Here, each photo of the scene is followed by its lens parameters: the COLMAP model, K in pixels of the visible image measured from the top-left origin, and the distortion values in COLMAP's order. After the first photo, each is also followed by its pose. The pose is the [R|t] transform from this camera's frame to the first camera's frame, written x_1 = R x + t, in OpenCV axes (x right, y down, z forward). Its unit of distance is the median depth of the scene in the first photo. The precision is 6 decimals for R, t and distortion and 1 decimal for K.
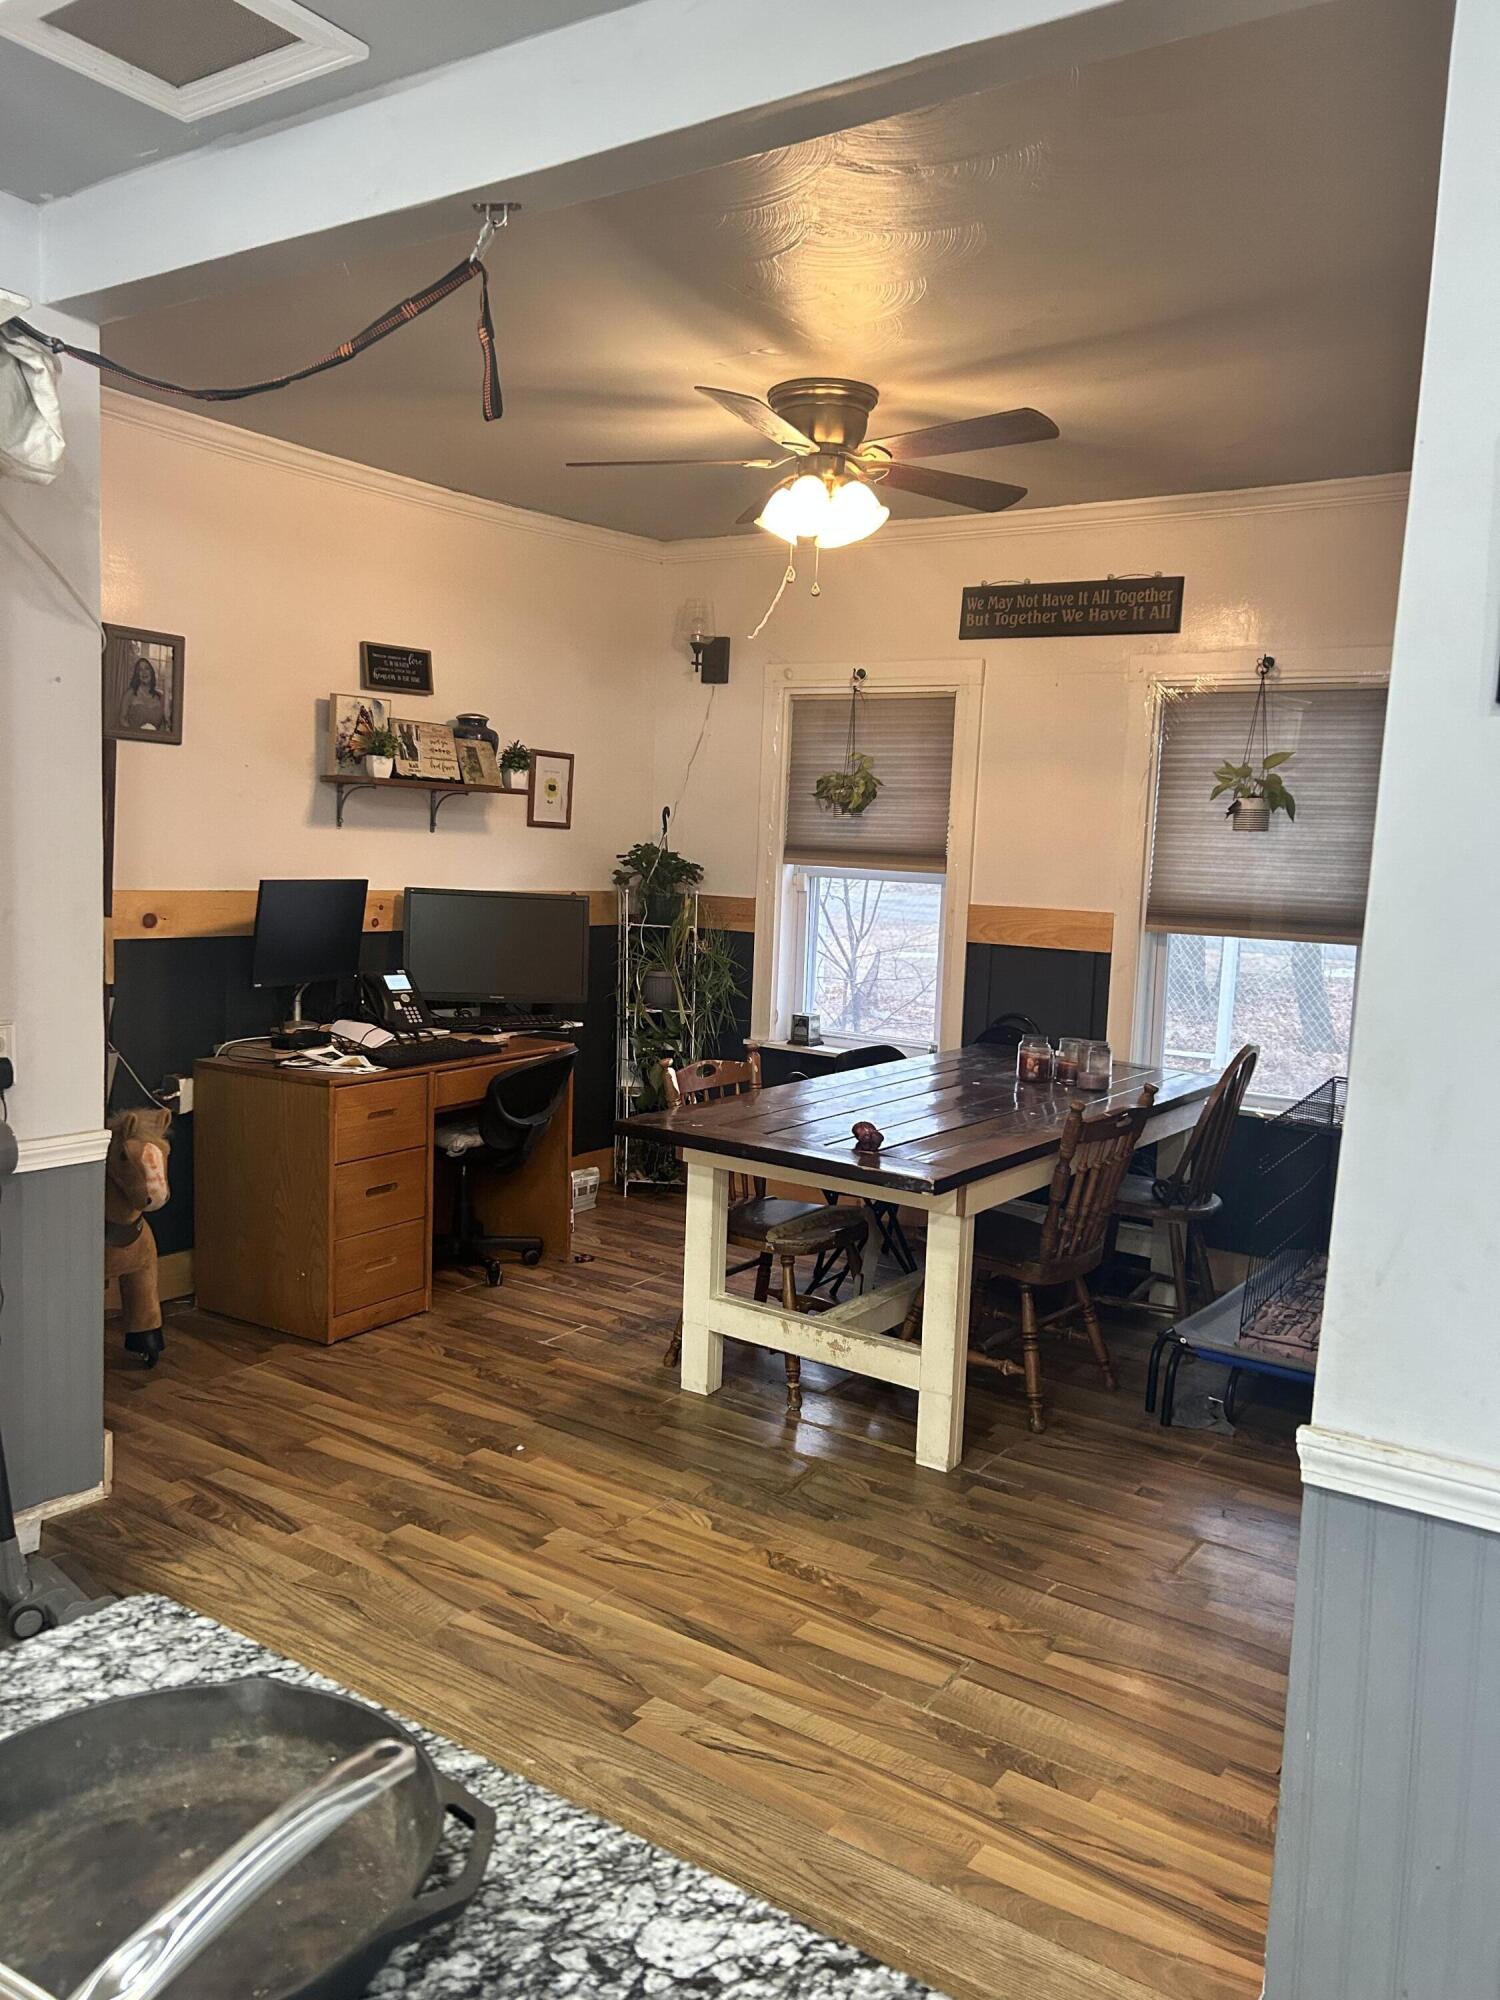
lens RADIAL K [[1503.5, 0, 749.4], [0, 1503.5, 1001.2], [0, 0, 1]] dist [0.060851, -0.067885]
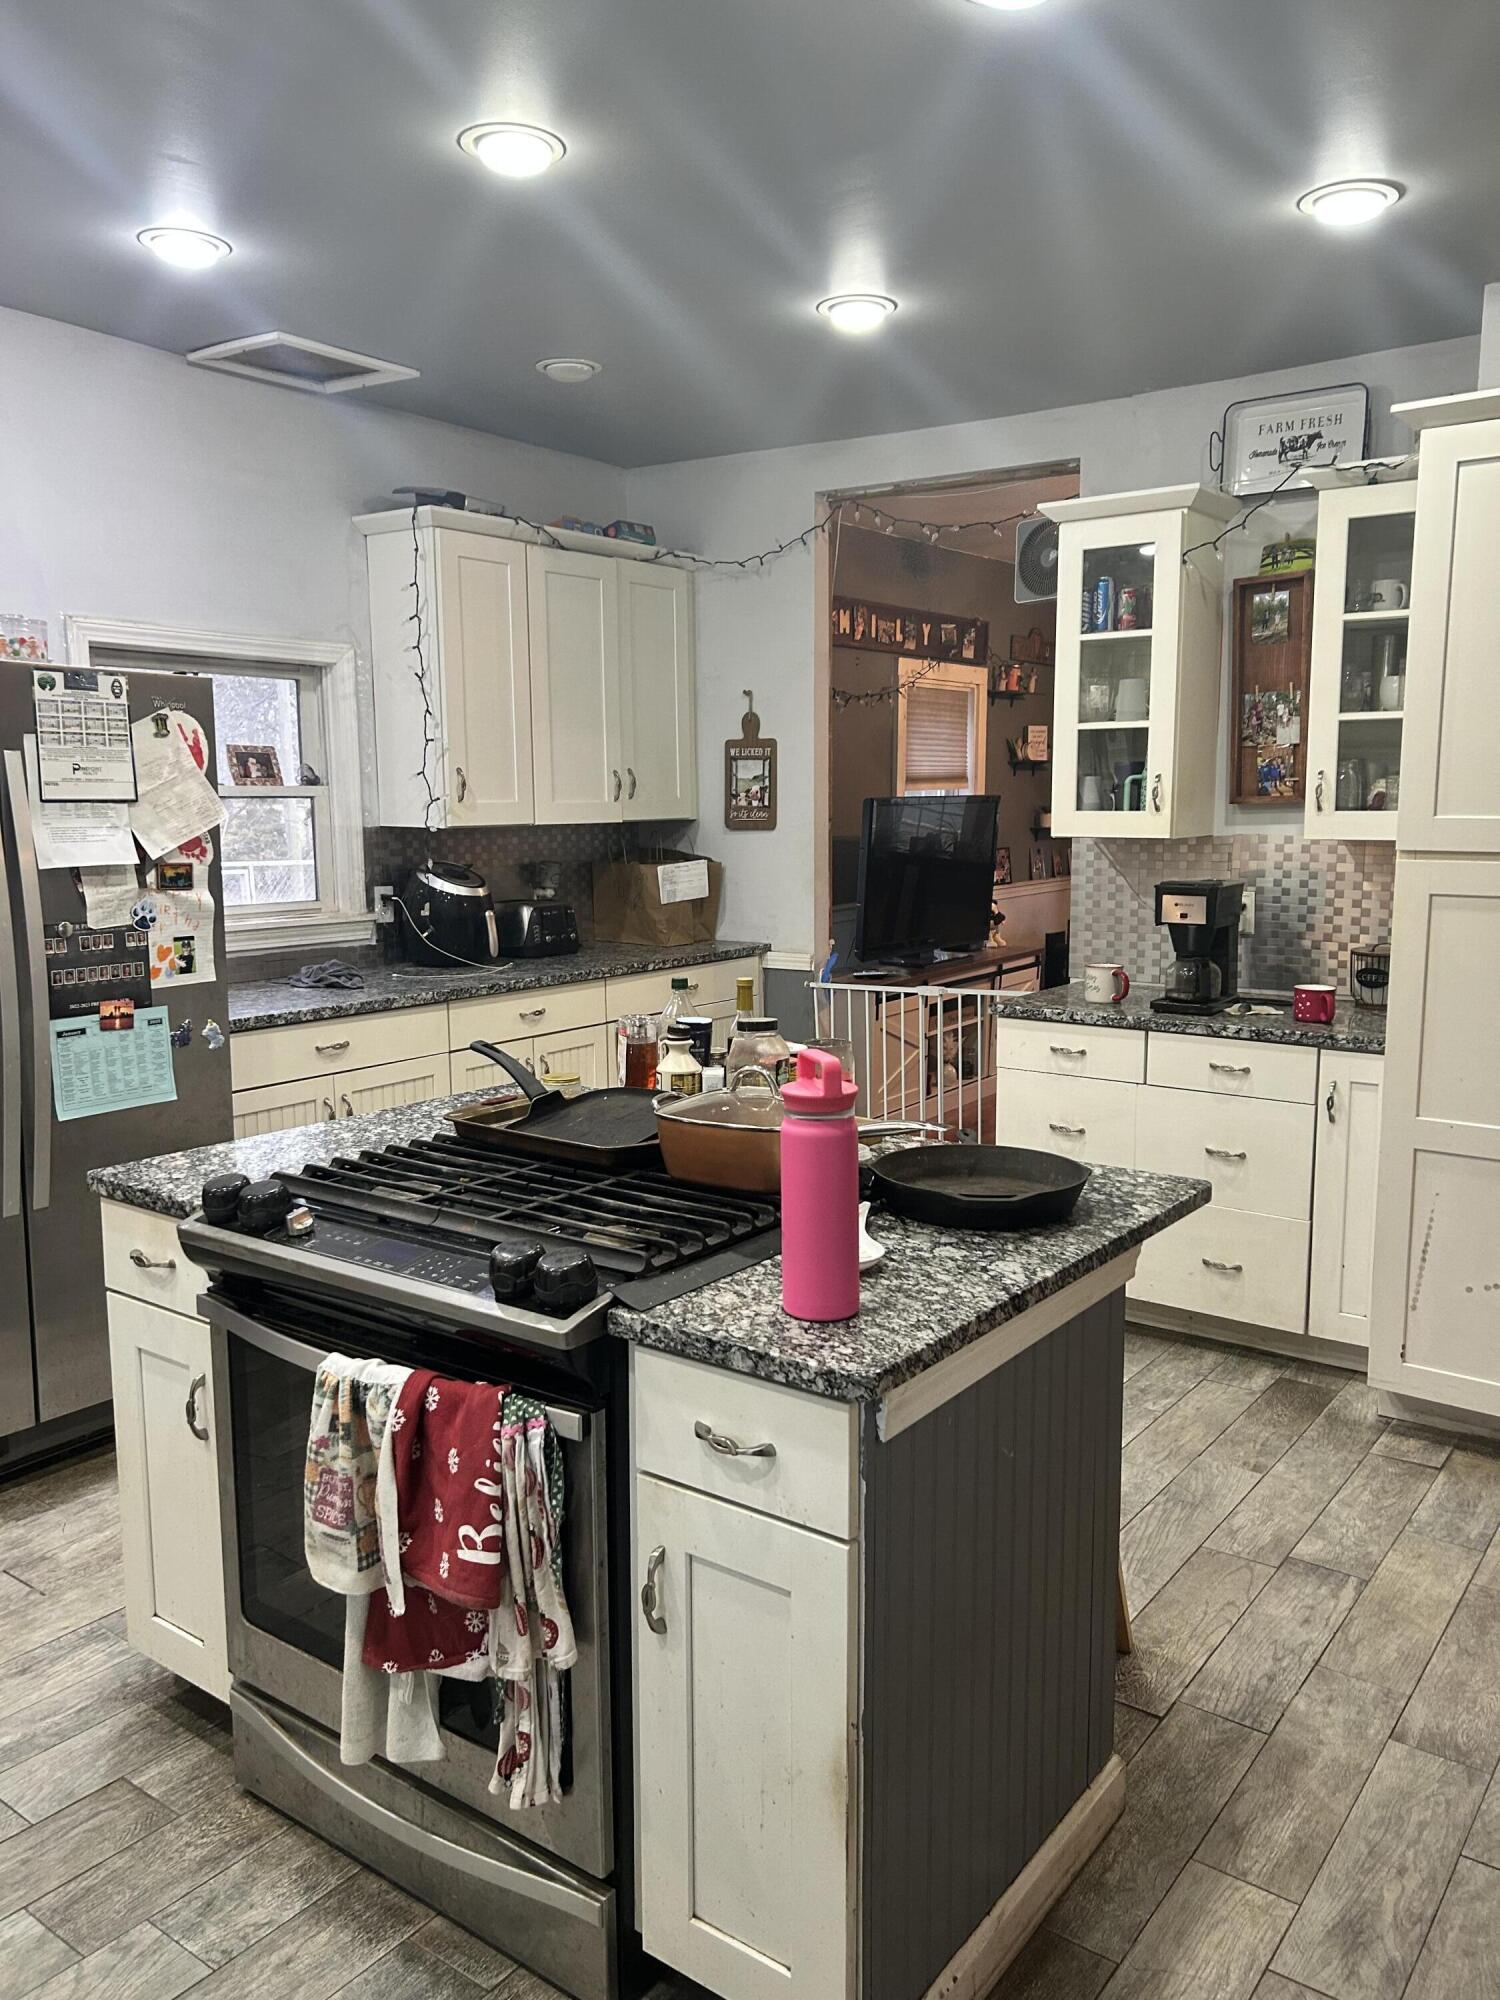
lens RADIAL K [[1503.5, 0, 750.3], [0, 1503.5, 1019.8], [0, 0, 1]] dist [0.060851, -0.067885]
pose [[-0.034258, 0.107800, -0.993582, 0.473899], [-0.102081, 0.988589, 0.110778, 0.010790], [0.994186, 0.105221, -0.022863, 0.140377]]
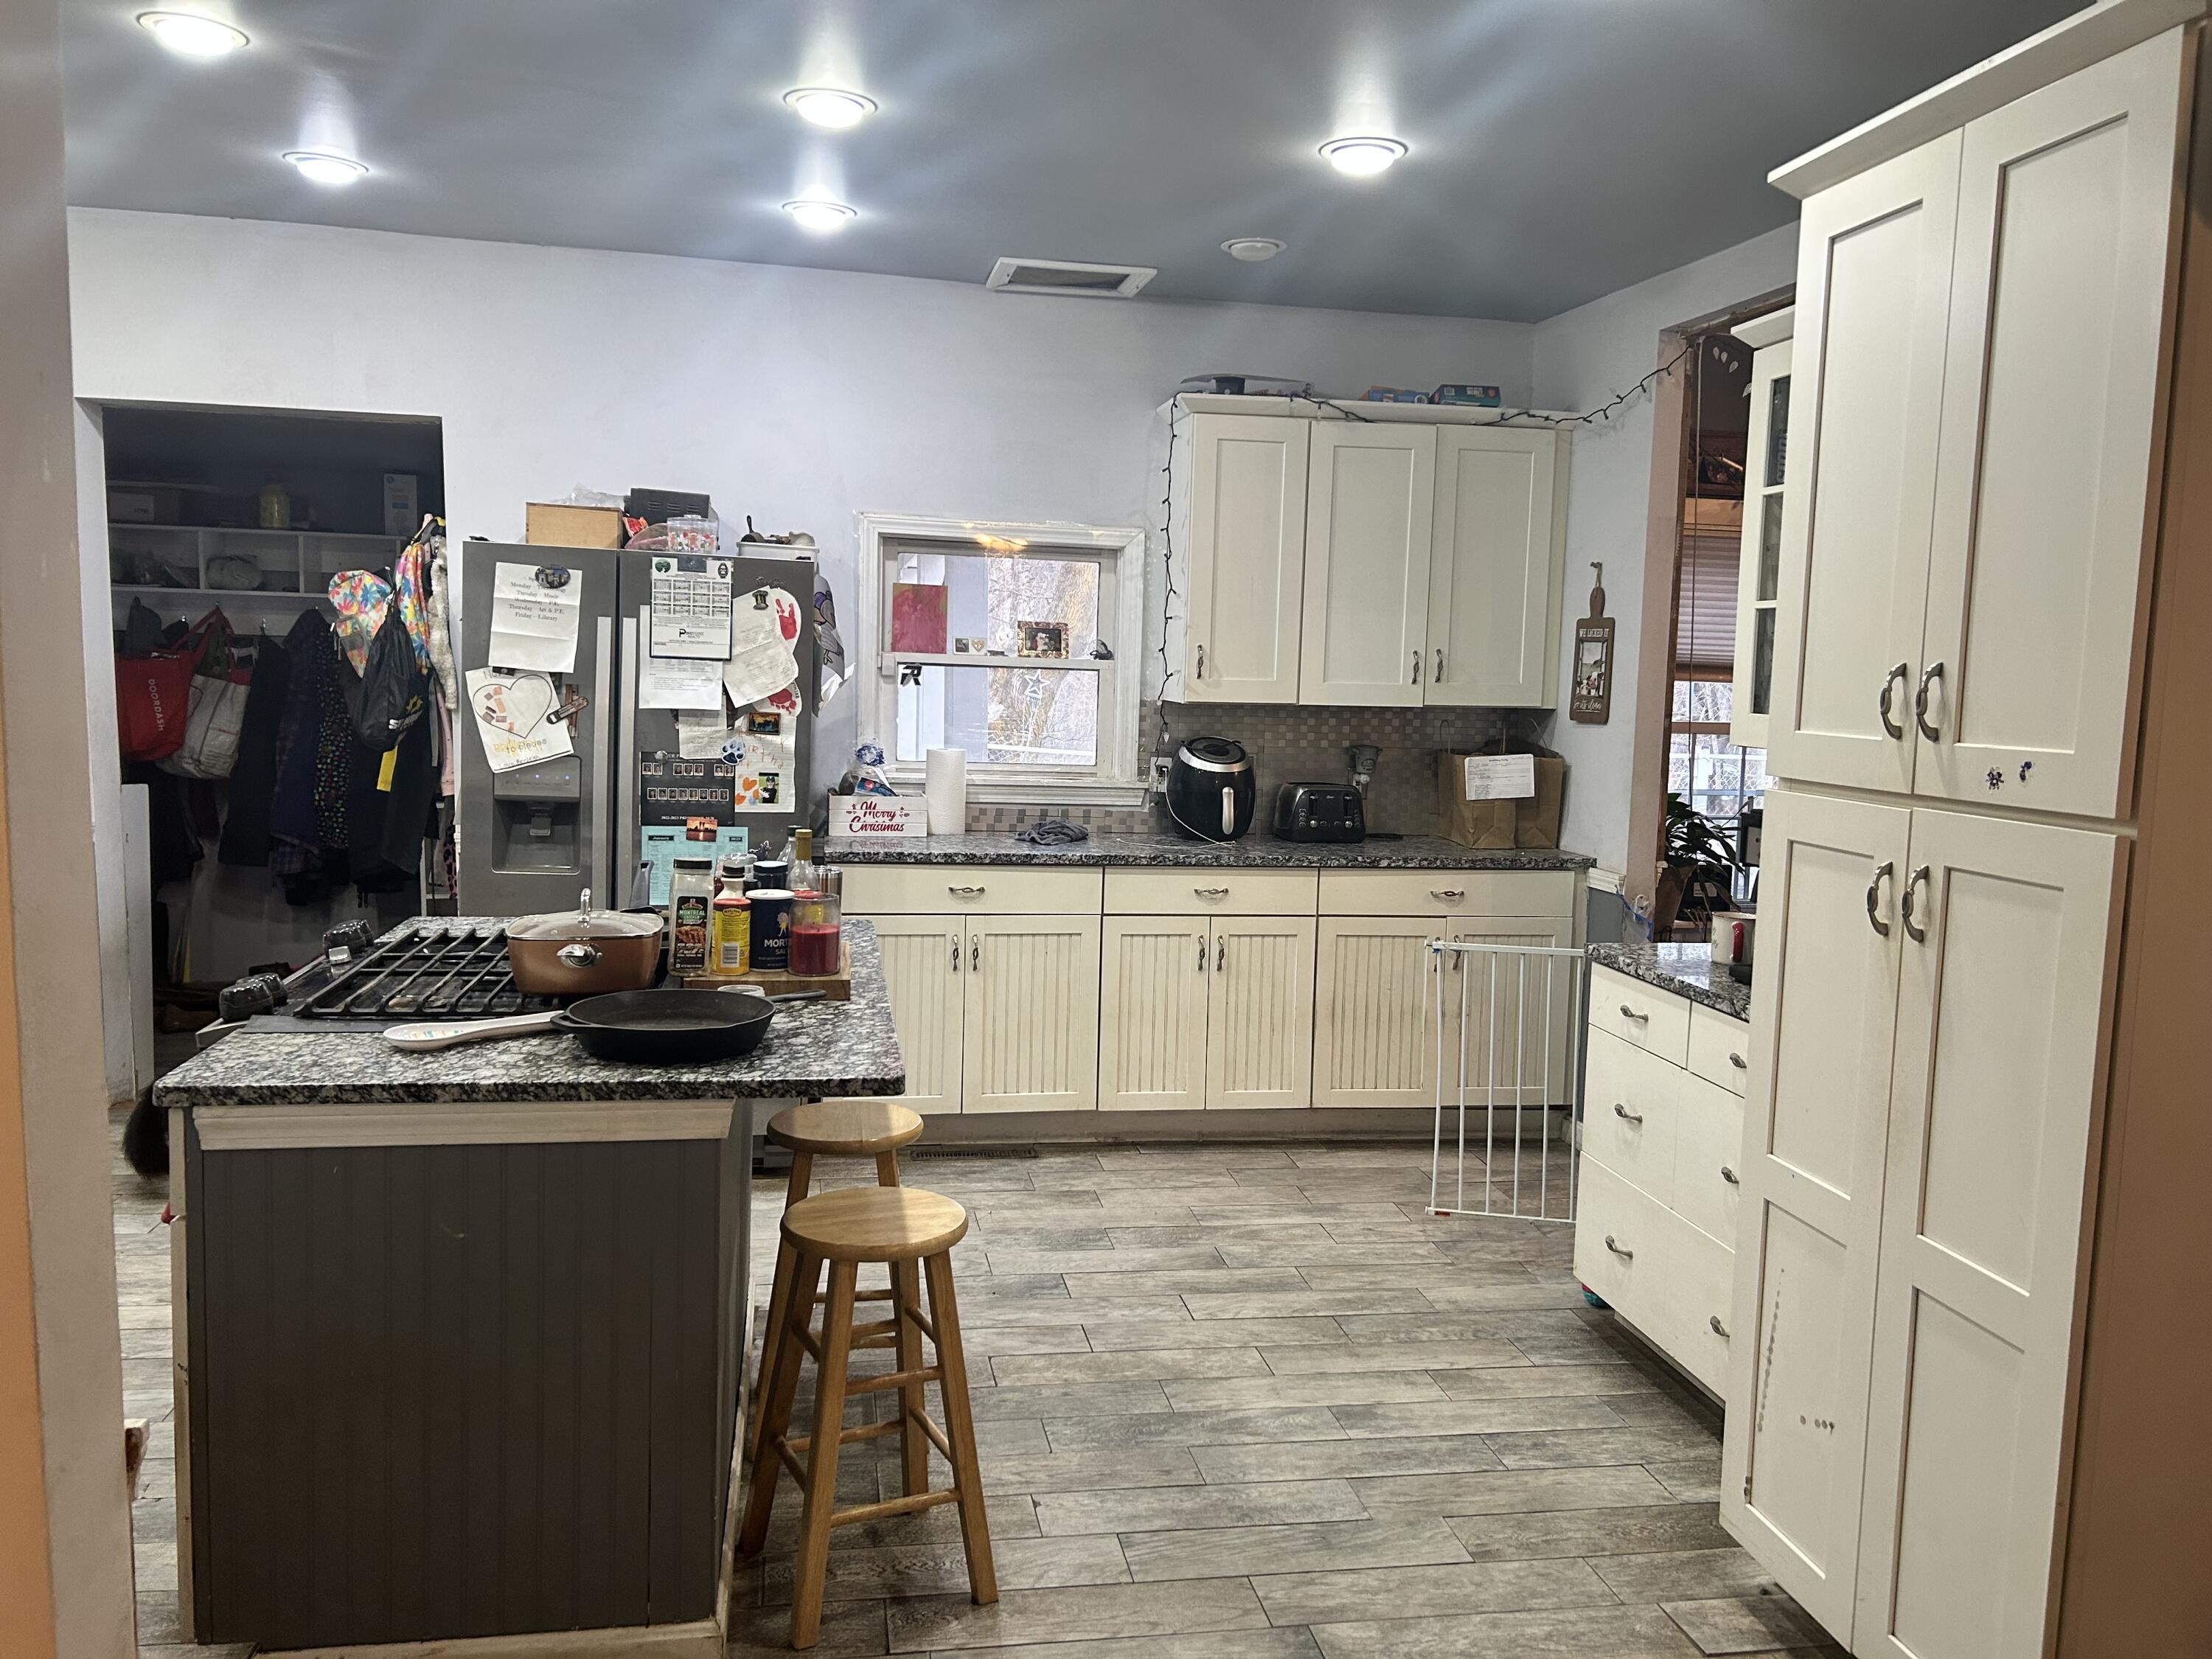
lens RADIAL K [[1662.9, 0, 1121.0], [0, 1662.9, 840.7], [0, 0, 1]] dist [0.060851, -0.067885]
pose [[-0.706591, 0.010158, -0.707550, 0.259969], [-0.135732, 0.979385, 0.149609, -0.069254], [0.694483, 0.201749, -0.690645, 0.787852]]
